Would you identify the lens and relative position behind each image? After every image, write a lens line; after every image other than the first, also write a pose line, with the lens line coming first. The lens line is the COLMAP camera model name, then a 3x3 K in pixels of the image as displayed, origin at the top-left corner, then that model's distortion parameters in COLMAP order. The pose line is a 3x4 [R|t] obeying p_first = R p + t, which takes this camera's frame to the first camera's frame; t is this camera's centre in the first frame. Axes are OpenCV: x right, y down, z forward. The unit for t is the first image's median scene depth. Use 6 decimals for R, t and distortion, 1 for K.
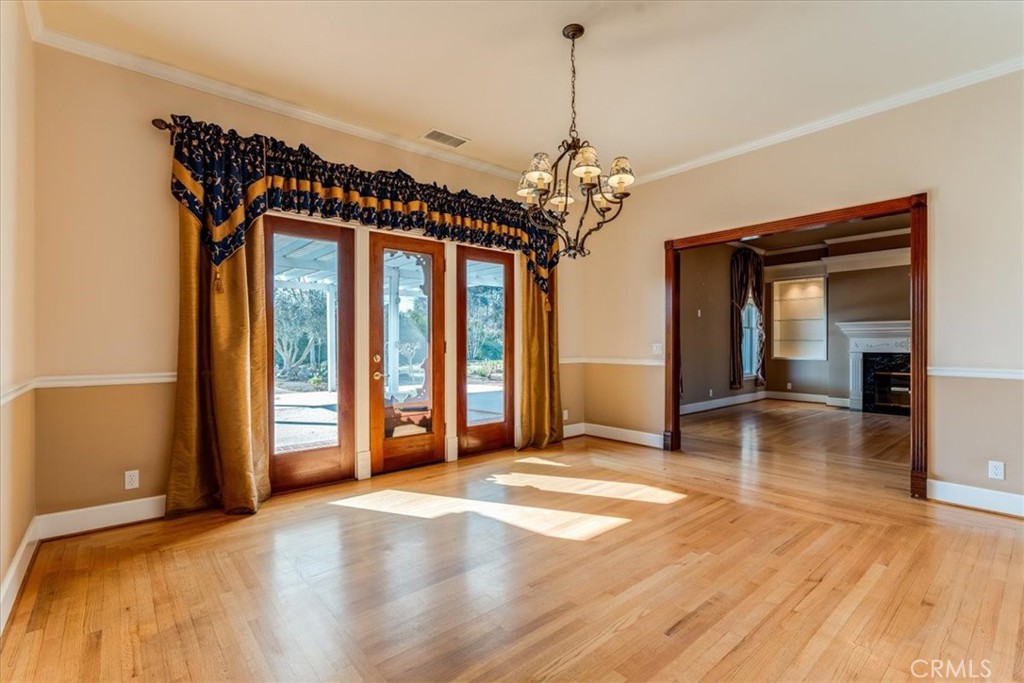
lens RADIAL K [[463.8, 0, 508.6], [0, 463.8, 344.8], [0, 0, 1]] dist [-0.019402, 0.000657]
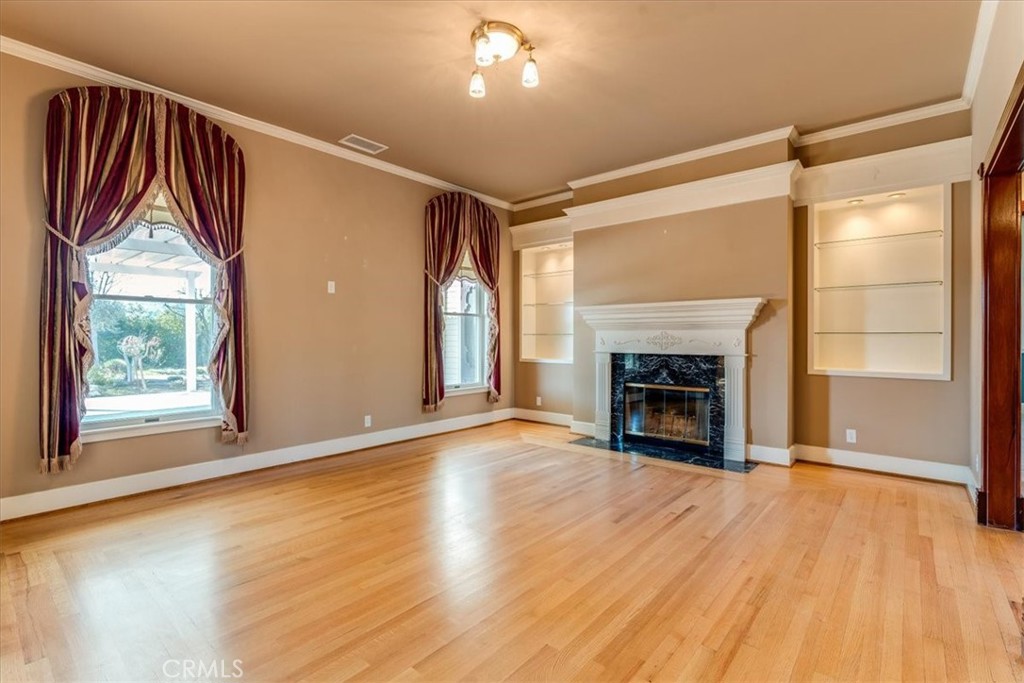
lens RADIAL K [[463.8, 0, 516.1], [0, 463.8, 334.5], [0, 0, 1]] dist [-0.019402, 0.000657]
pose [[0.985345, 0.001449, 0.170569, 0.912778], [0.000551, 0.999932, -0.011673, -0.002157], [-0.170574, 0.011596, 0.985277, 0.649164]]
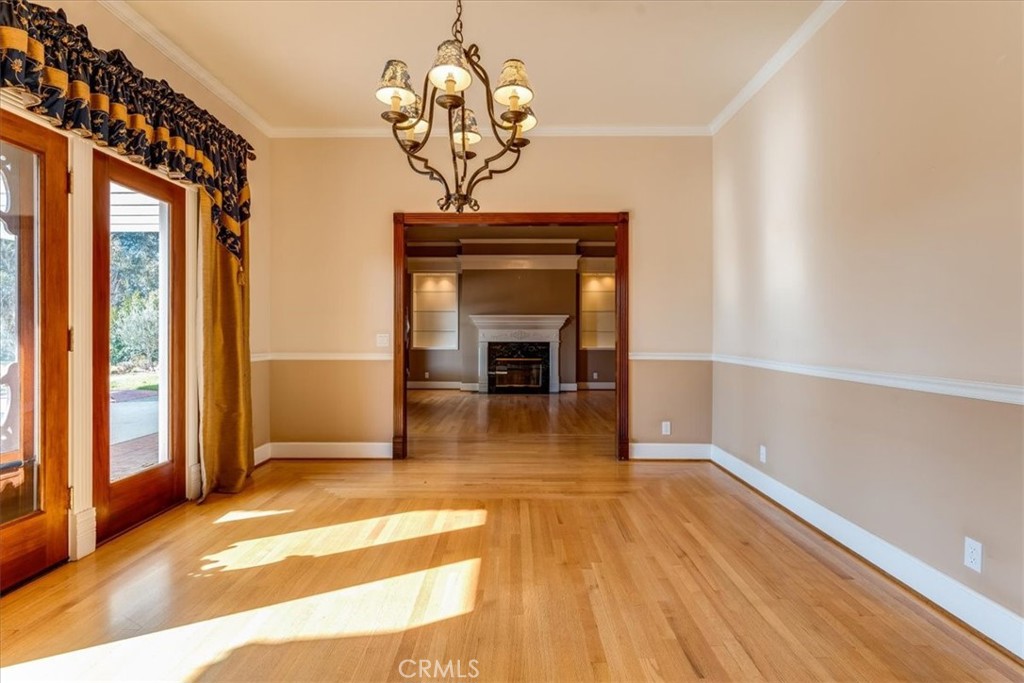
lens RADIAL K [[494.8, 0, 511.1], [0, 494.8, 334.4], [0, 0, 1]] dist [-0.020129, 0.003795]
pose [[0.649714, 0.000333, 0.760178, -0.222744], [0.001326, 0.999998, -0.001571, 0.000293], [-0.760177, 0.002029, 0.649713, 0.266953]]
